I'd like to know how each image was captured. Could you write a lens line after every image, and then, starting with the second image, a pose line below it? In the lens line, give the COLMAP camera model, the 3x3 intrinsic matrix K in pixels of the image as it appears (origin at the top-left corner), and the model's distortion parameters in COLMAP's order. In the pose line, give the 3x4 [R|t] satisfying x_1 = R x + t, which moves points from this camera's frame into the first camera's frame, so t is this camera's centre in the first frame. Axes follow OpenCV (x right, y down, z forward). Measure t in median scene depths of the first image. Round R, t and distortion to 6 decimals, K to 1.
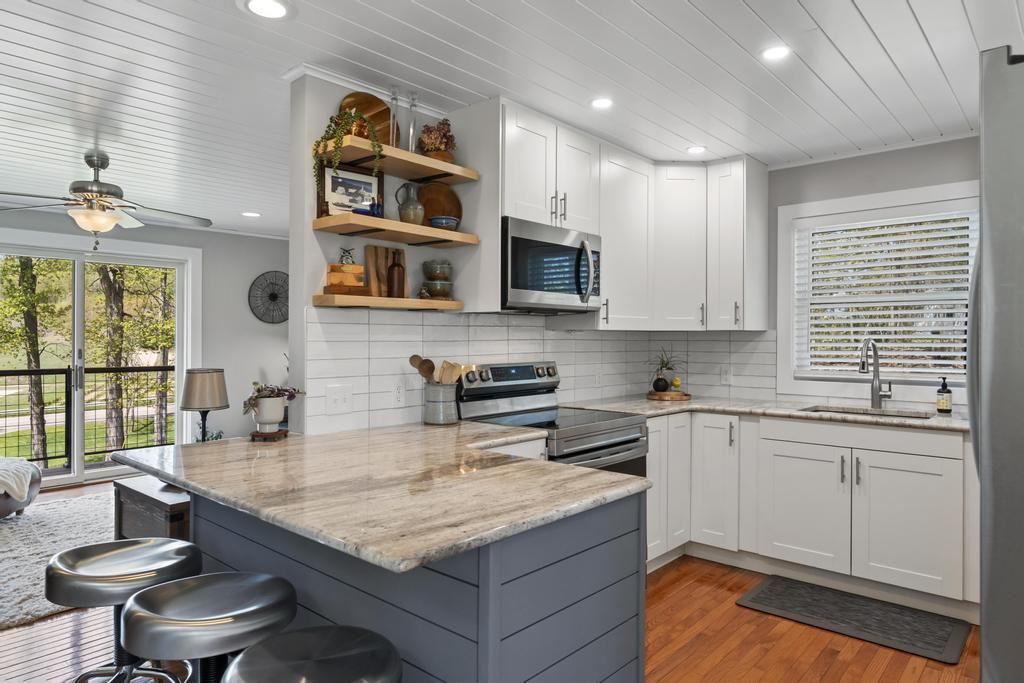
lens RADIAL K [[631.8, 0, 513.4], [0, 631.8, 337.3], [0, 0, 1]] dist [0.008912, 0.004564]
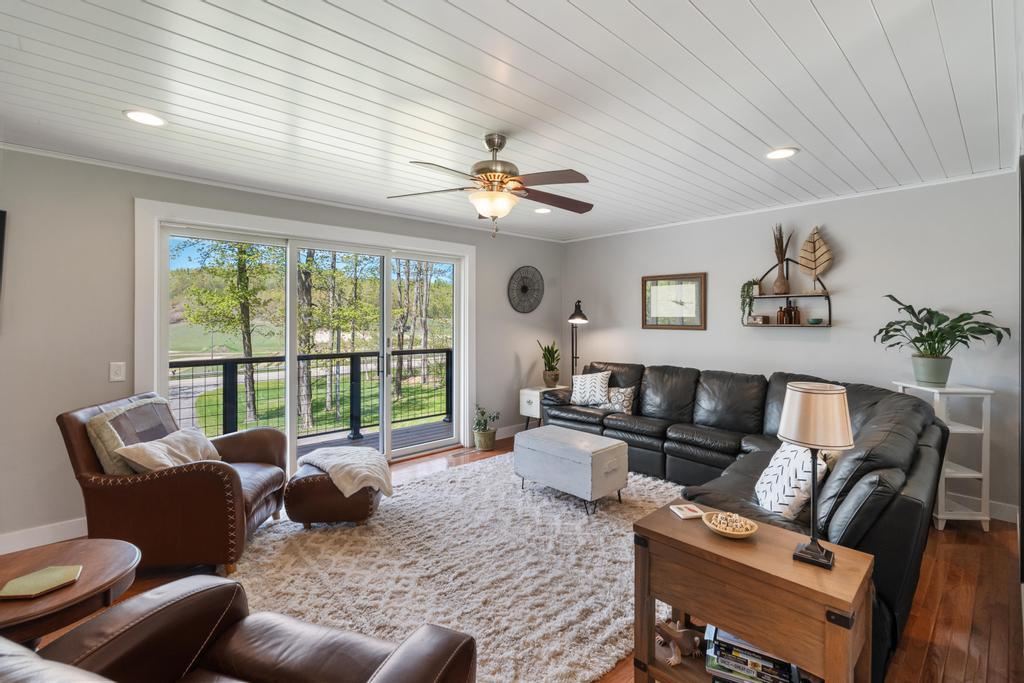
lens RADIAL K [[456.7, 0, 505.9], [0, 456.7, 323.1], [0, 0, 1]] dist [-0.001475, 0.000740]
pose [[0.994675, -0.002824, -0.103021, -0.329091], [0.003797, 0.999950, 0.009257, -0.011573], [0.102990, -0.009599, 0.994636, 0.200299]]
